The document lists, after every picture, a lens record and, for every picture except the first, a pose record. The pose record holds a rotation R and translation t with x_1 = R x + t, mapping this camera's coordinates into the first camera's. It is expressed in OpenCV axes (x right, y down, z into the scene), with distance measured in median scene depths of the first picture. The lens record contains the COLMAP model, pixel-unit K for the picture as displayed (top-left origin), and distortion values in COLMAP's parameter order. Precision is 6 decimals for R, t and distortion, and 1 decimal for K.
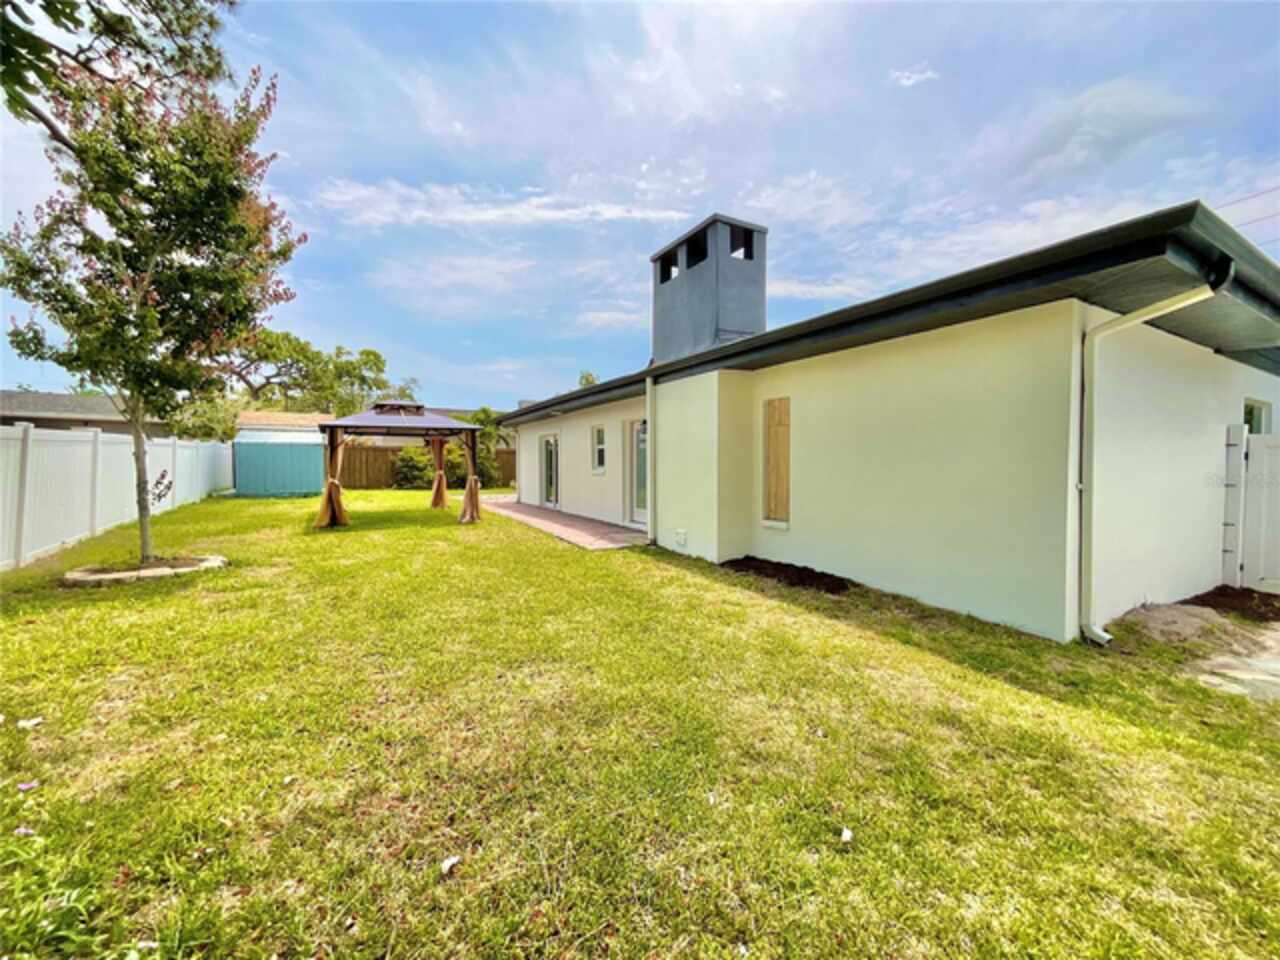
lens RADIAL K [[518.1, 0, 640.0], [0, 518.1, 480.0], [0, 0, 1]] dist [-0.001254, -0.000149]
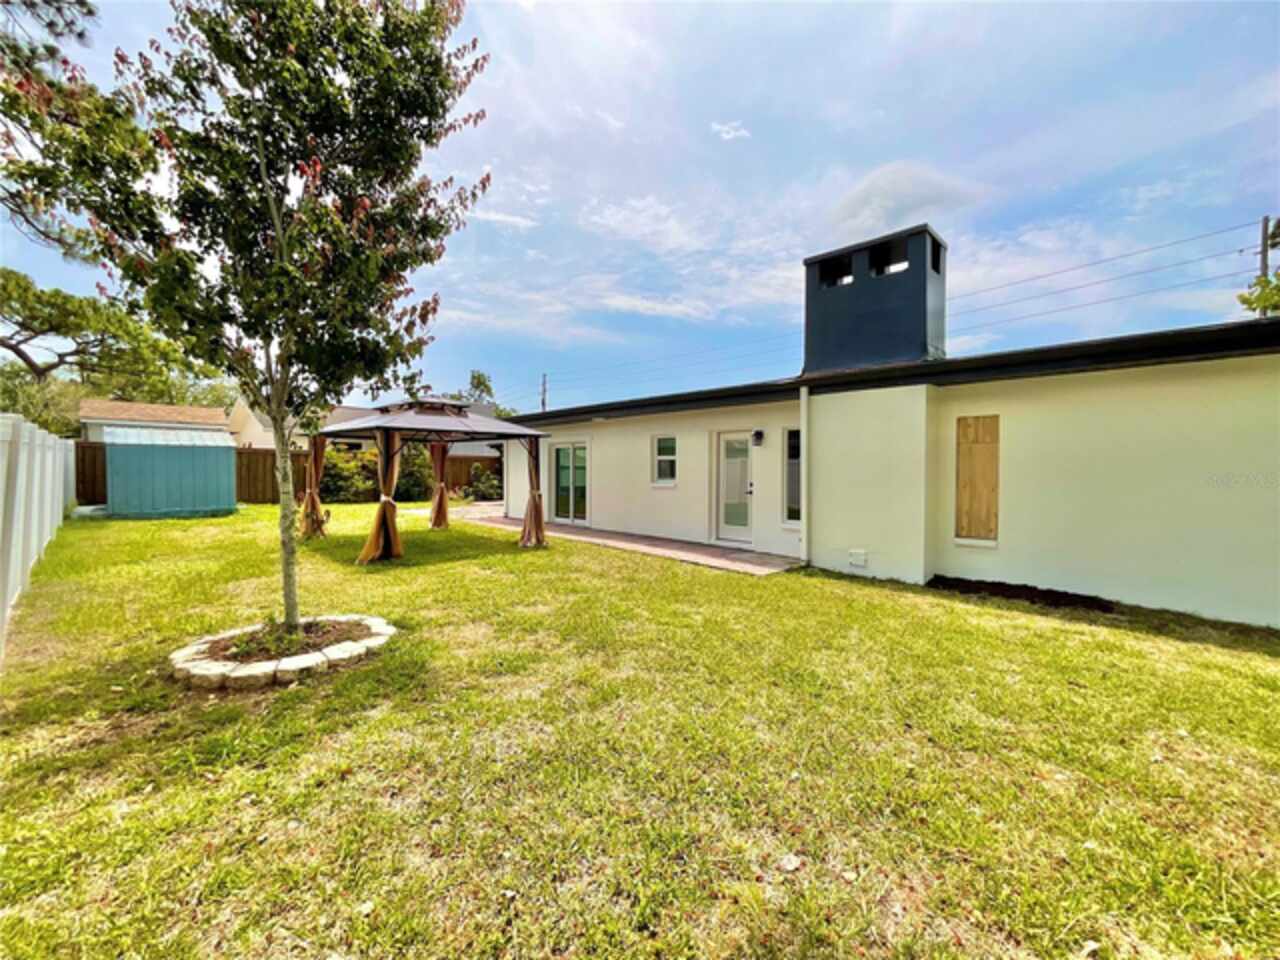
lens RADIAL K [[517.4, 0, 640.0], [0, 517.4, 480.0], [0, 0, 1]] dist [-0.001719, -0.000034]
pose [[0.960159, 0.001430, 0.279450, -0.521309], [0.002074, 0.999923, -0.012243, -0.019339], [-0.279446, 0.012335, 0.960082, 0.185272]]
